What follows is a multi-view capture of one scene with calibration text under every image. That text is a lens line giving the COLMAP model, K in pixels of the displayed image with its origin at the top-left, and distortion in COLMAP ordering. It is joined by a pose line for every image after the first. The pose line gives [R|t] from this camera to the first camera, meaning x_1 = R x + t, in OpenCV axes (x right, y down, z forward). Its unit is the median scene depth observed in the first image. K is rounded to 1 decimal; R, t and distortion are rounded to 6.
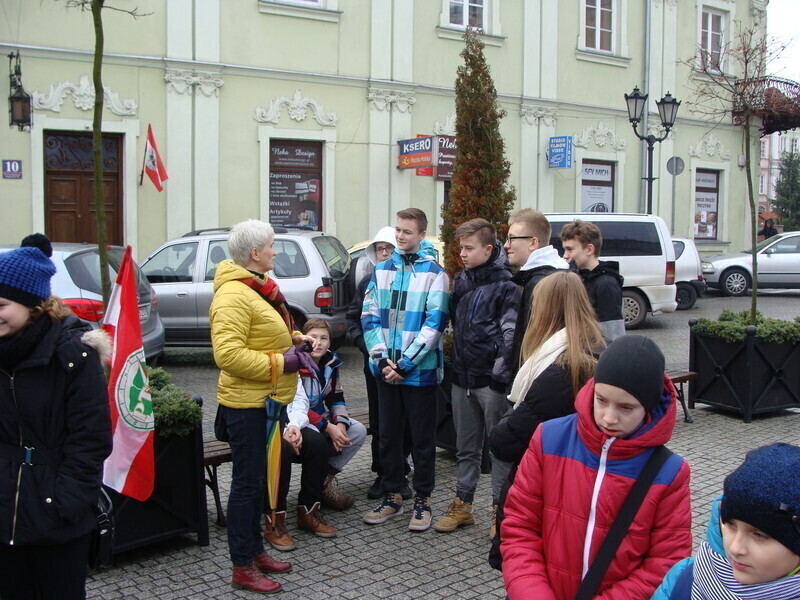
lens RADIAL K [[904.0, 0, 411.0], [0, 904.0, 302.1], [0, 0, 1]] dist [-0.194482, 0.248700]
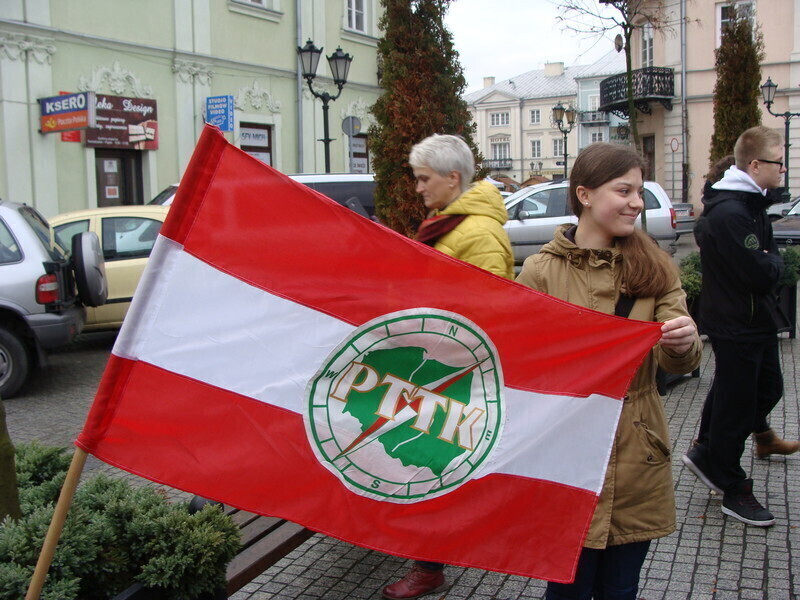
lens RADIAL K [[904.0, 0, 411.0], [0, 904.0, 302.1], [0, 0, 1]] dist [-0.194482, 0.248700]
pose [[0.887448, -0.081954, 0.453563, -0.081709], [0.072930, 0.996636, 0.037387, -0.000366], [-0.455101, -0.000100, 0.890440, 0.127385]]
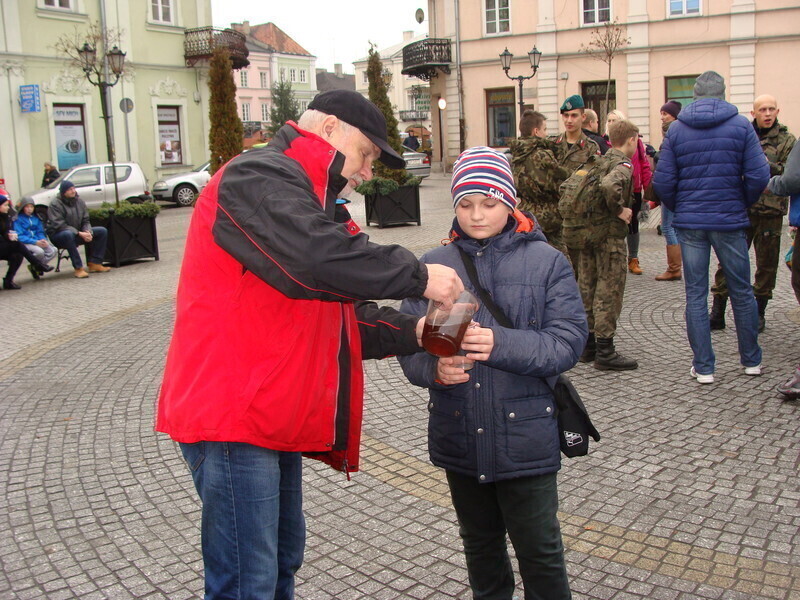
lens RADIAL K [[904.0, 0, 411.0], [0, 904.0, 302.1], [0, 0, 1]] dist [-0.194482, 0.248700]
pose [[0.872447, -0.129762, 0.471168, 0.027535], [0.095195, 0.990761, 0.096592, 0.034423], [-0.479348, -0.039418, 0.876739, -0.260577]]
